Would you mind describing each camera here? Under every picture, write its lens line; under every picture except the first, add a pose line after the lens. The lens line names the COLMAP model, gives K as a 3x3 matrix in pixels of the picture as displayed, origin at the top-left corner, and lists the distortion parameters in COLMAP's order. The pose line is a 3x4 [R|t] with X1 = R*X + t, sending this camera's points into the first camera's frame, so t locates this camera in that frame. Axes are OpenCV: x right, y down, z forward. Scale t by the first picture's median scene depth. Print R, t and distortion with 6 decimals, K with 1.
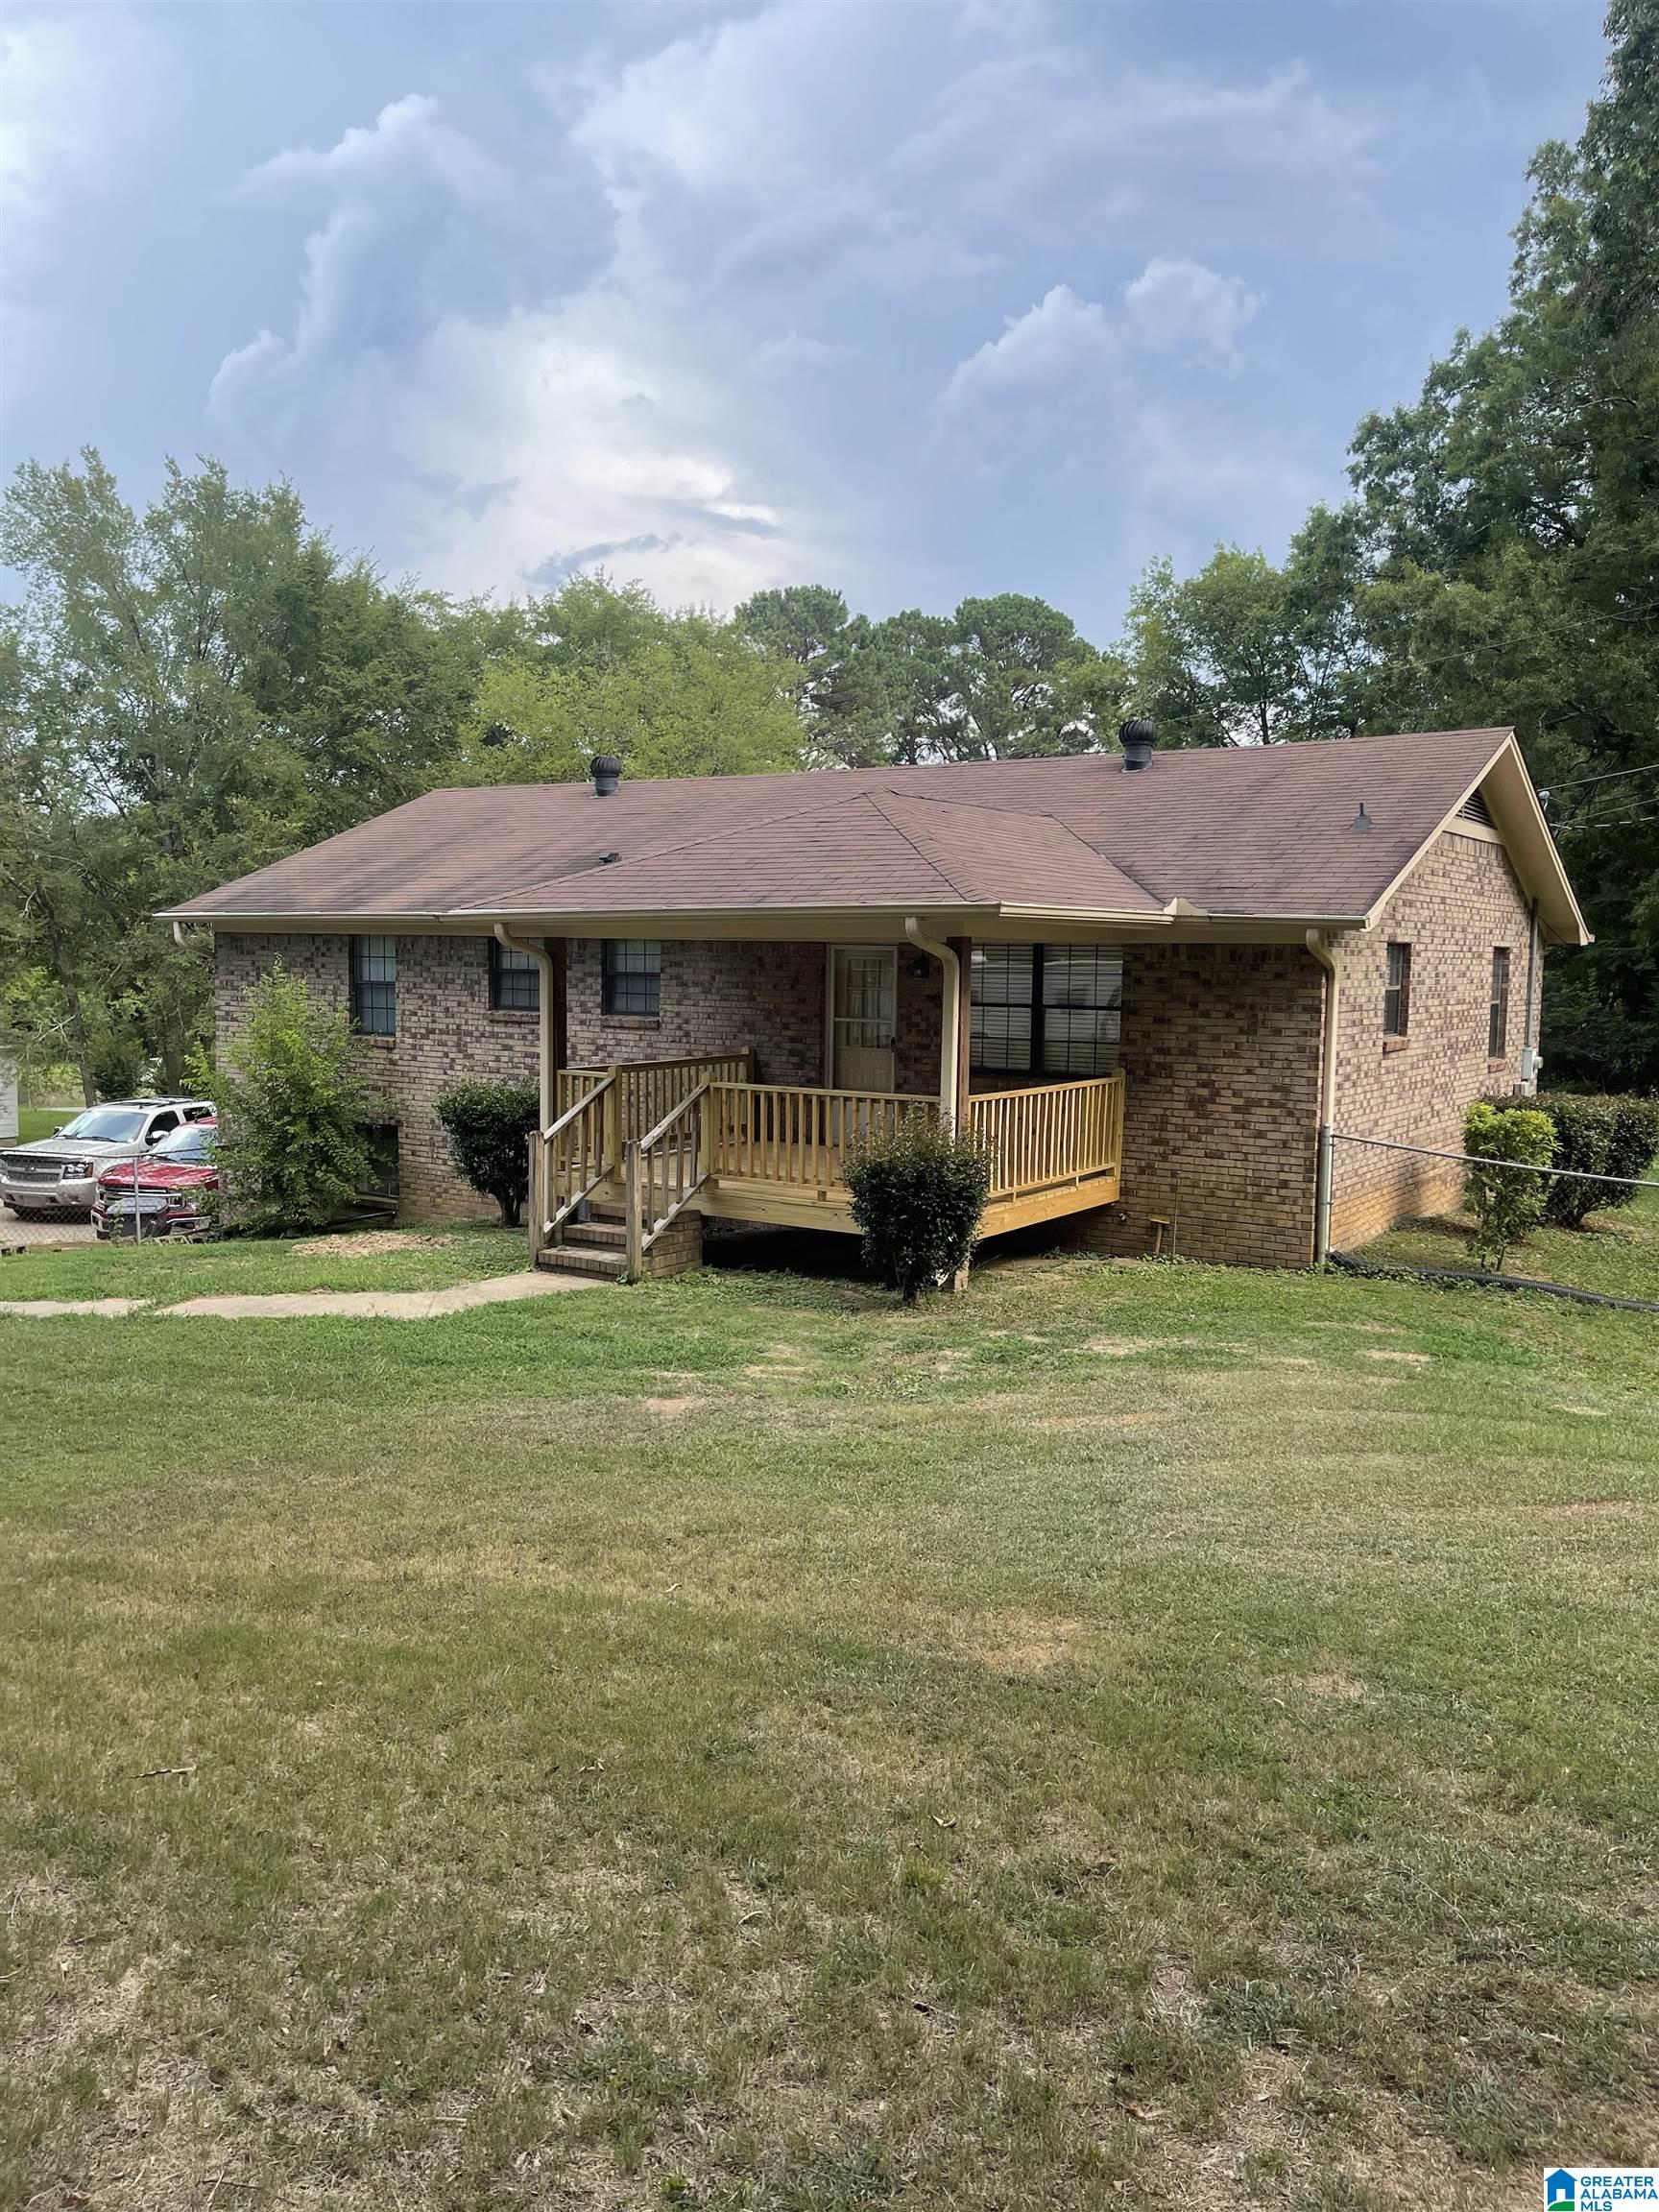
lens RADIAL K [[1650.3, 0, 824.8], [0, 1650.3, 1101.4], [0, 0, 1]] dist [0.061336, -0.084989]
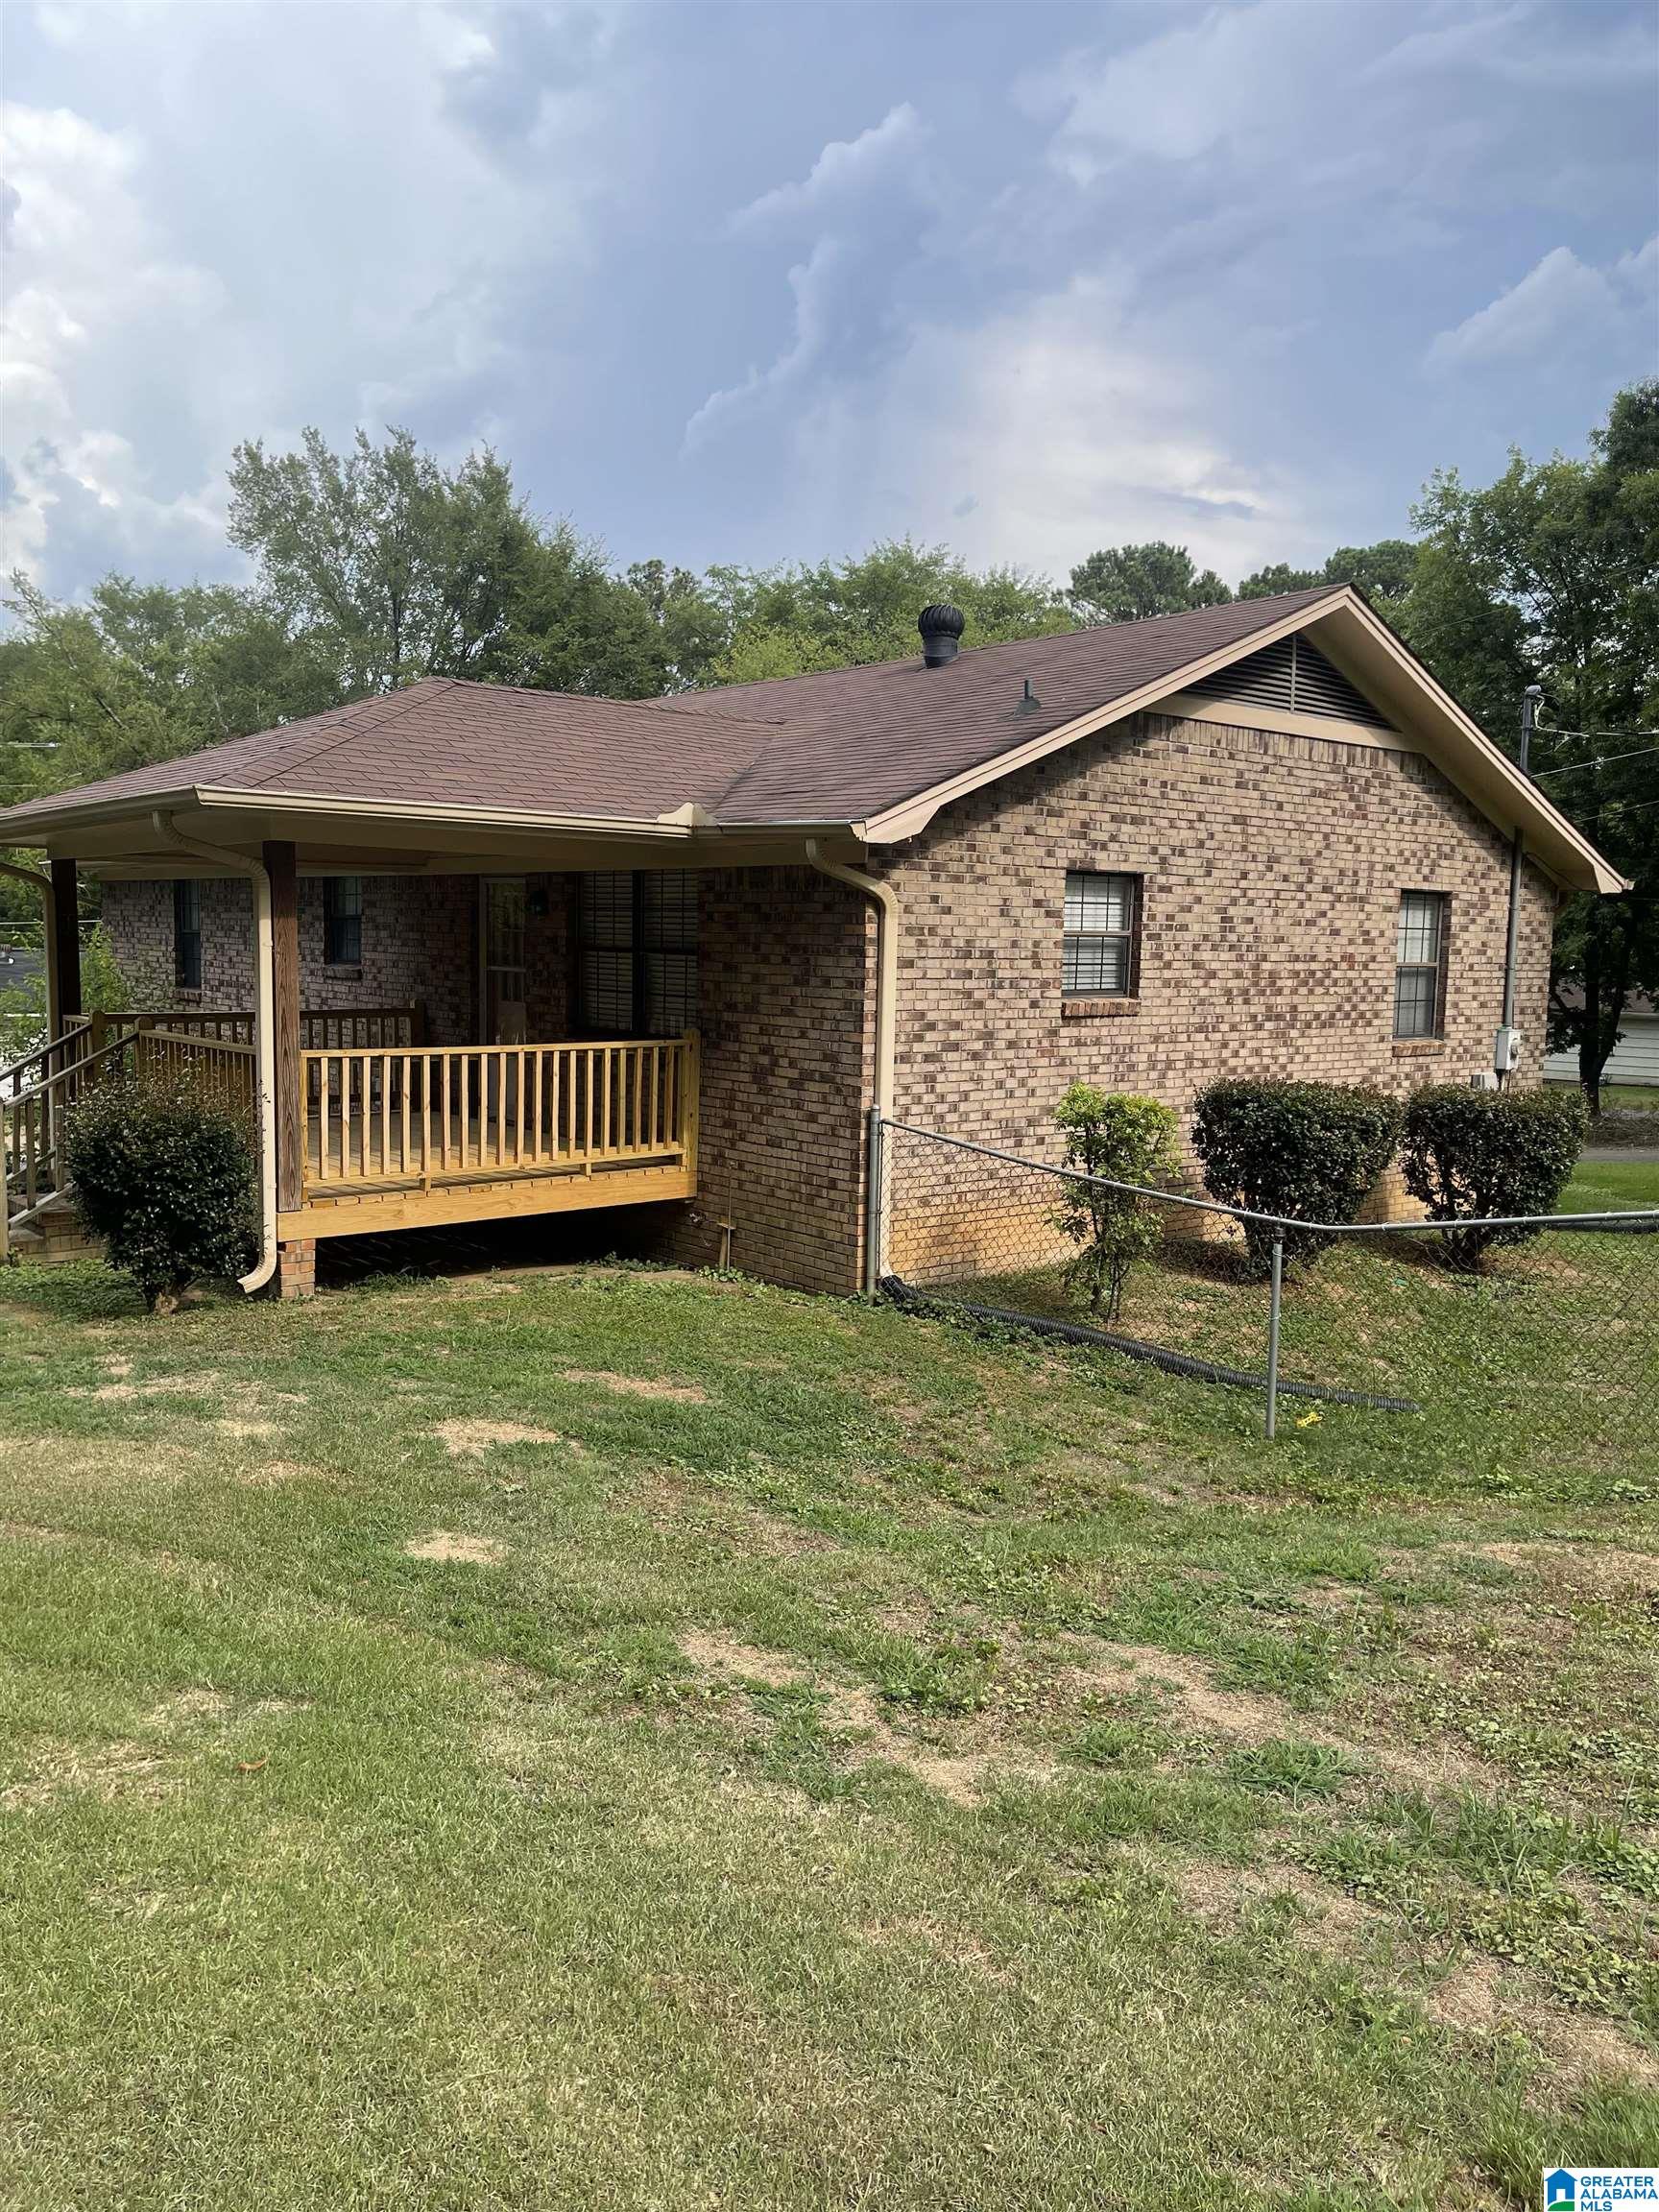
lens RADIAL K [[1650.3, 0, 831.3], [0, 1650.3, 1110.4], [0, 0, 1]] dist [0.061336, -0.084989]
pose [[0.965165, 0.034282, -0.259385, 0.461346], [-0.031201, 0.999385, 0.015988, 0.004356], [0.259773, -0.007338, 0.965642, 0.269328]]
